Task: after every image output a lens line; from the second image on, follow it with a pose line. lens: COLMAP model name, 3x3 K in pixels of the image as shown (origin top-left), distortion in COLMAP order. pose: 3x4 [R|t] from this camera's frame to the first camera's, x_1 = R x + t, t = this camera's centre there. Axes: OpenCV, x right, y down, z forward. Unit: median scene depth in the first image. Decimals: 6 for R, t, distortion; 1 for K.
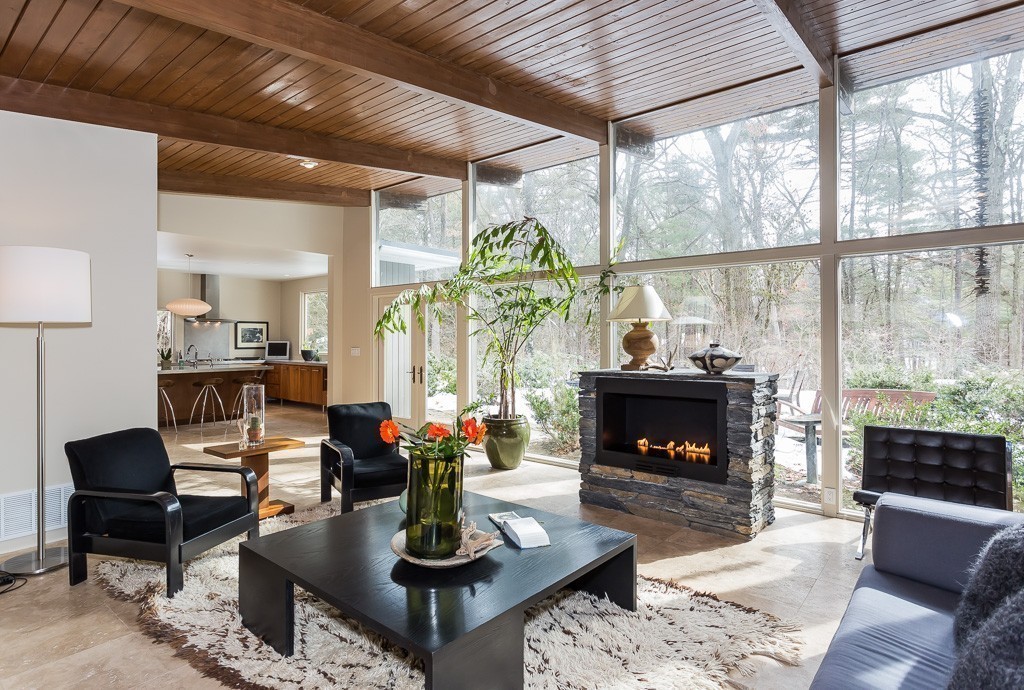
lens RADIAL K [[564.9, 0, 511.5], [0, 564.9, 340.8], [0, 0, 1]] dist [0.005168, 0.002036]
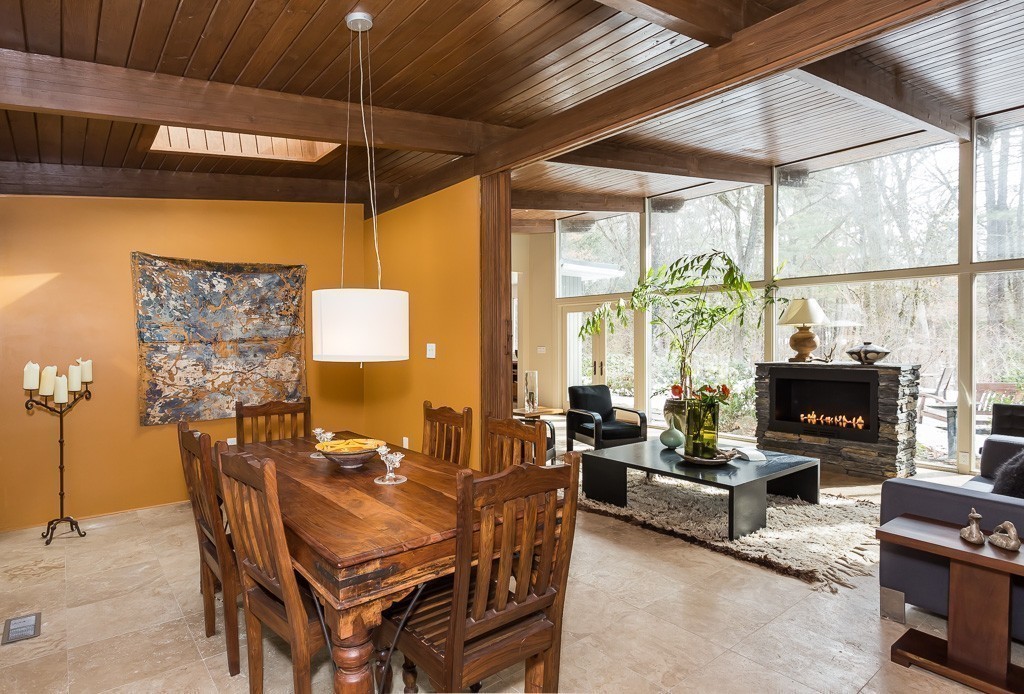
lens RADIAL K [[564.9, 0, 511.3], [0, 564.9, 351.4], [0, 0, 1]] dist [0.005168, 0.002036]
pose [[0.981575, -0.000224, -0.191076, -0.204542], [0.003751, 0.999829, 0.018099, -0.000332], [0.191039, -0.018482, 0.981408, -0.461526]]
